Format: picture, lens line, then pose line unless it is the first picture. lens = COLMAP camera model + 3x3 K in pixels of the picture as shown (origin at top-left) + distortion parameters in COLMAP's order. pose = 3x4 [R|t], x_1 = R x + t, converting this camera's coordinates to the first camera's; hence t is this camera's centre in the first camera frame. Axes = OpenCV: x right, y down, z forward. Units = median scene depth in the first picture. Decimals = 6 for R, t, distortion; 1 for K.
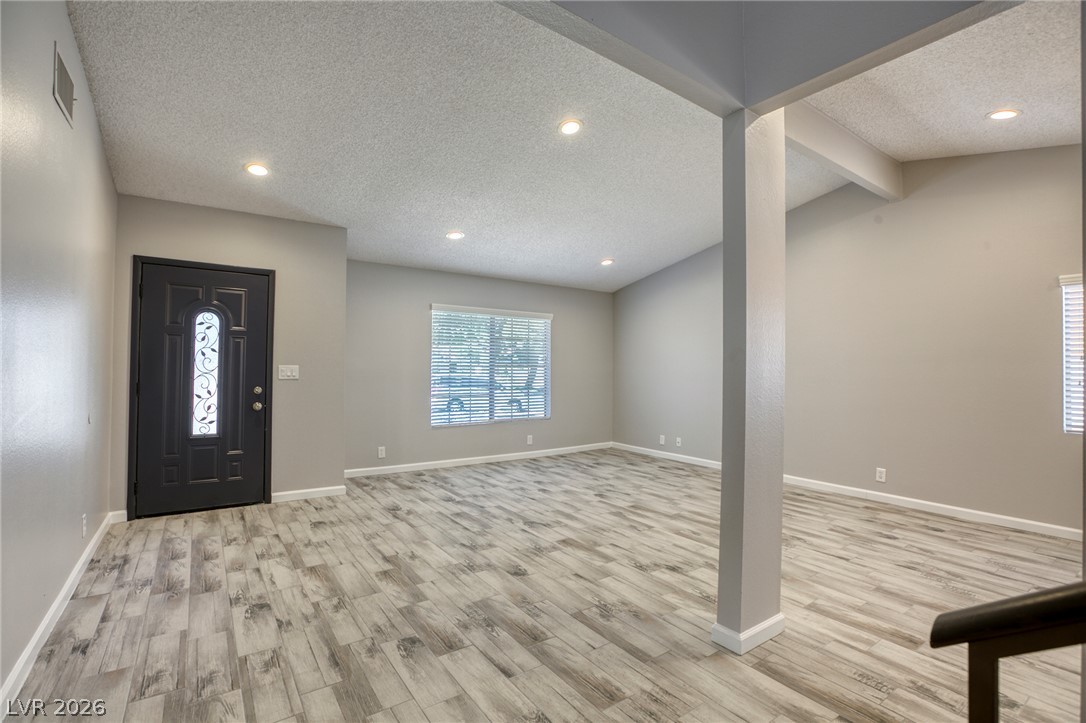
lens RADIAL K [[491.7, 0, 552.0], [0, 491.7, 365.6], [0, 0, 1]] dist [-0.029180, 0.001114]
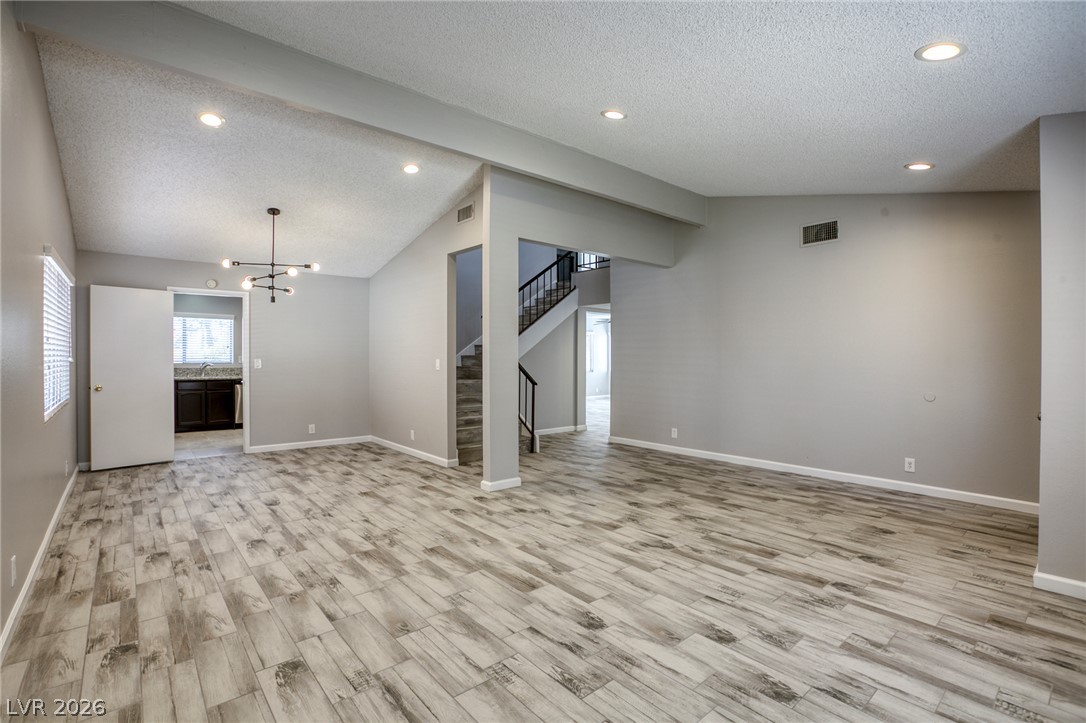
lens RADIAL K [[506.9, 0, 536.4], [0, 506.9, 359.7], [0, 0, 1]] dist [-0.046182, 0.014708]
pose [[-0.998248, -0.014359, -0.057406, 0.244360], [-0.014302, 0.999897, -0.001420, 0.012235], [0.057421, -0.000597, -0.998350, 1.971983]]
